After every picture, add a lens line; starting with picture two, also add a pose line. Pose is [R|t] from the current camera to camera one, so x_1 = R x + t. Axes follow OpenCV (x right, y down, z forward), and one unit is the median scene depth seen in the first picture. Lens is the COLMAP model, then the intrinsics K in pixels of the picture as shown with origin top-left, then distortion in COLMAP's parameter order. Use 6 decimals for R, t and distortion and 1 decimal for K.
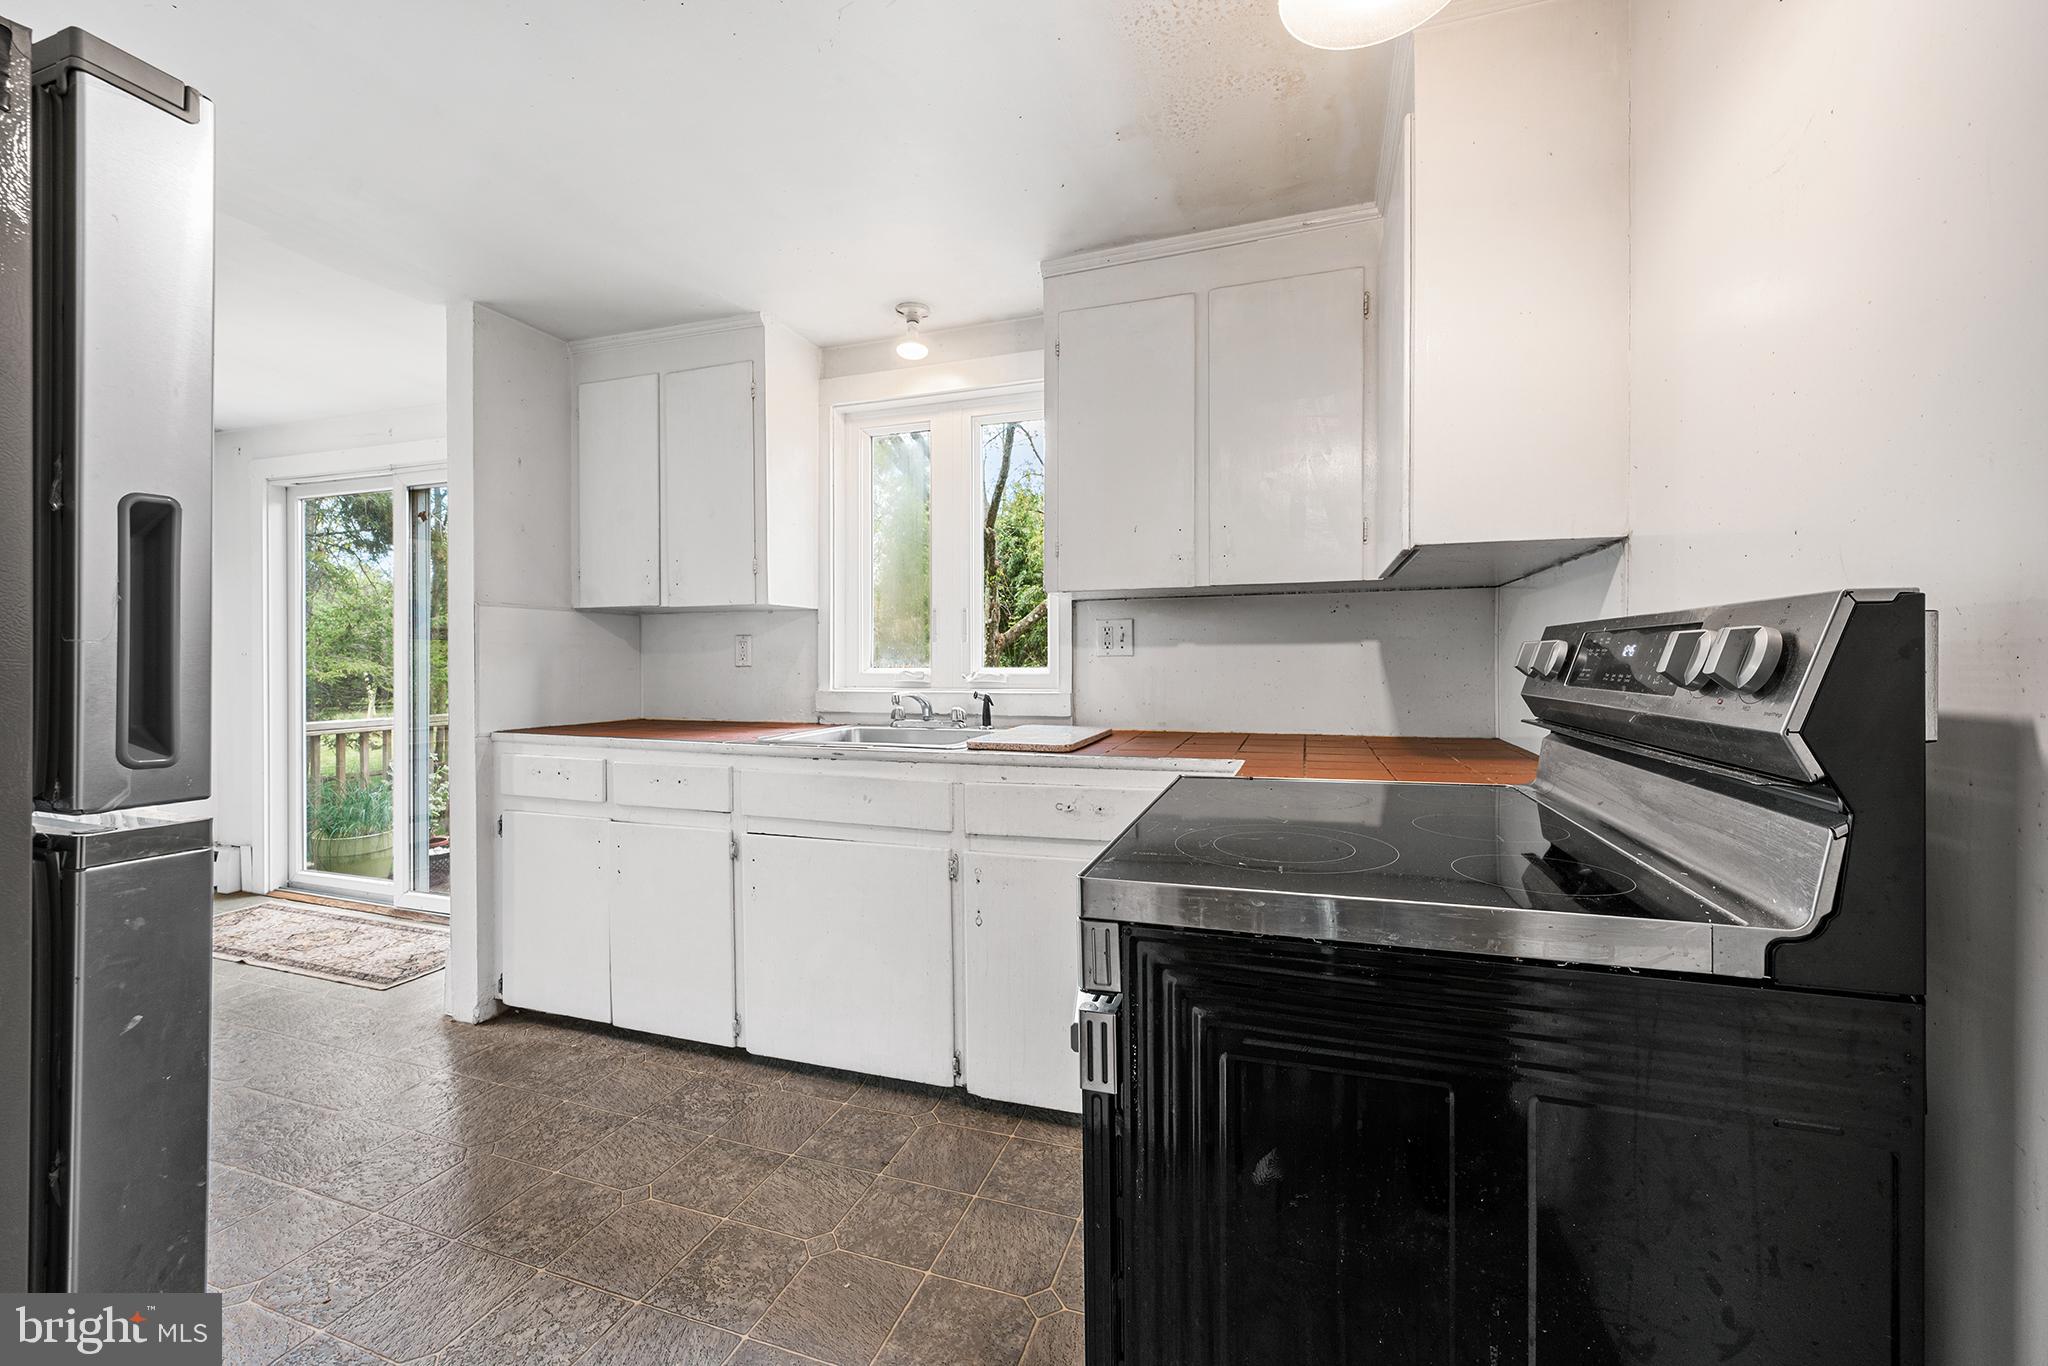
lens RADIAL K [[821.5, 0, 1011.3], [0, 821.5, 670.6], [0, 0, 1]] dist [0.000089, 0.000003]
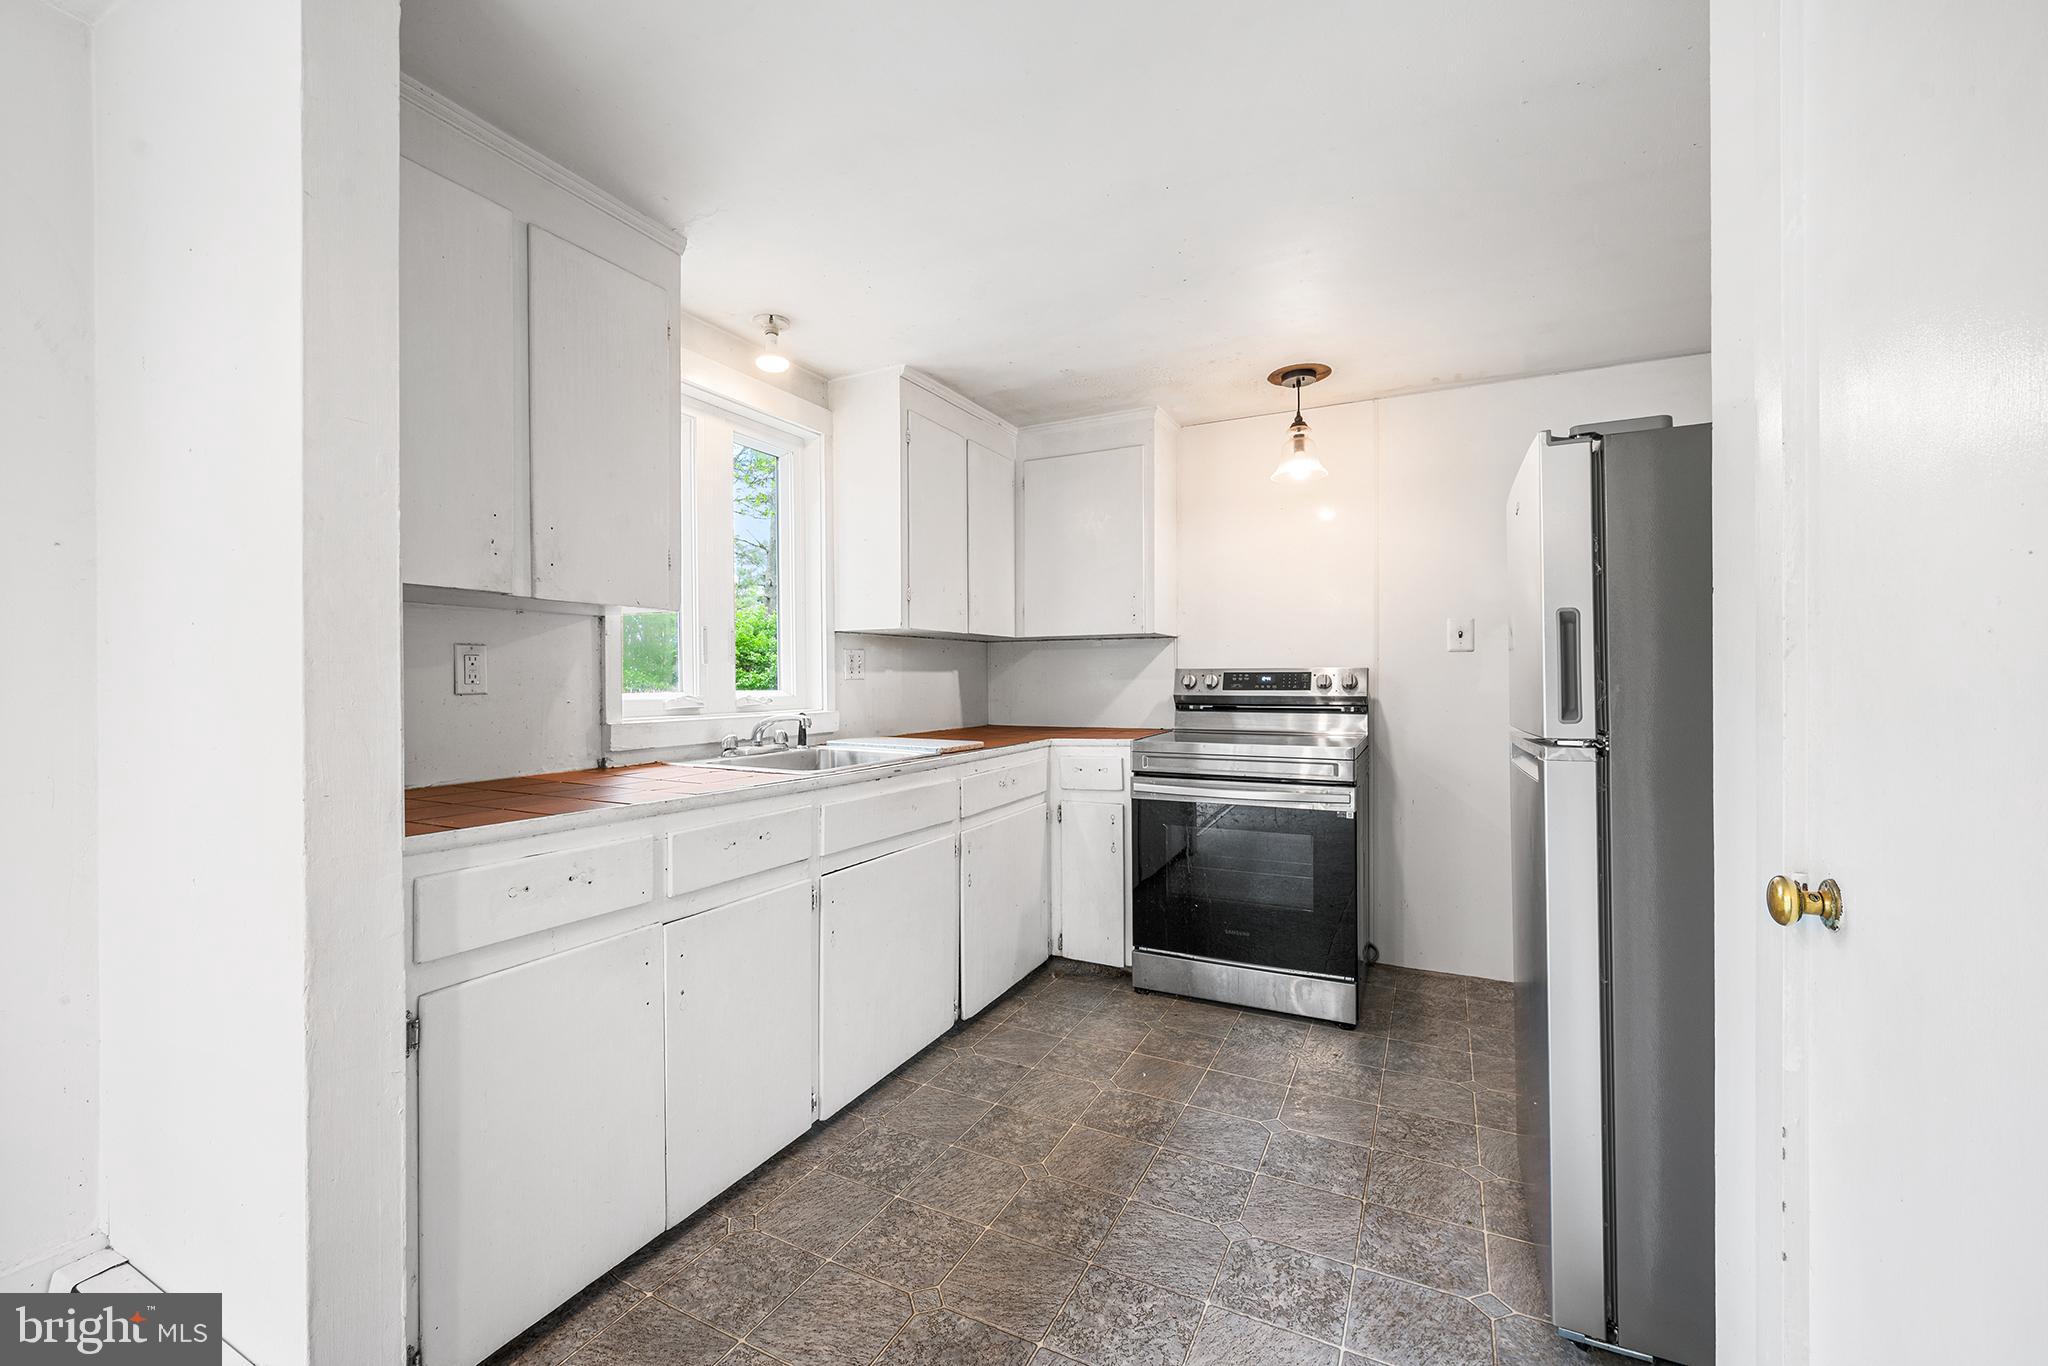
lens RADIAL K [[826.6, 0, 1024.0], [0, 826.6, 683.0], [0, 0, 1]] dist [0.012202, -0.000047]
pose [[0.130650, -0.001773, 0.991427, -1.299699], [0.008920, 0.999960, 0.000613, -0.013628], [-0.991388, 0.008763, 0.130660, 0.720151]]
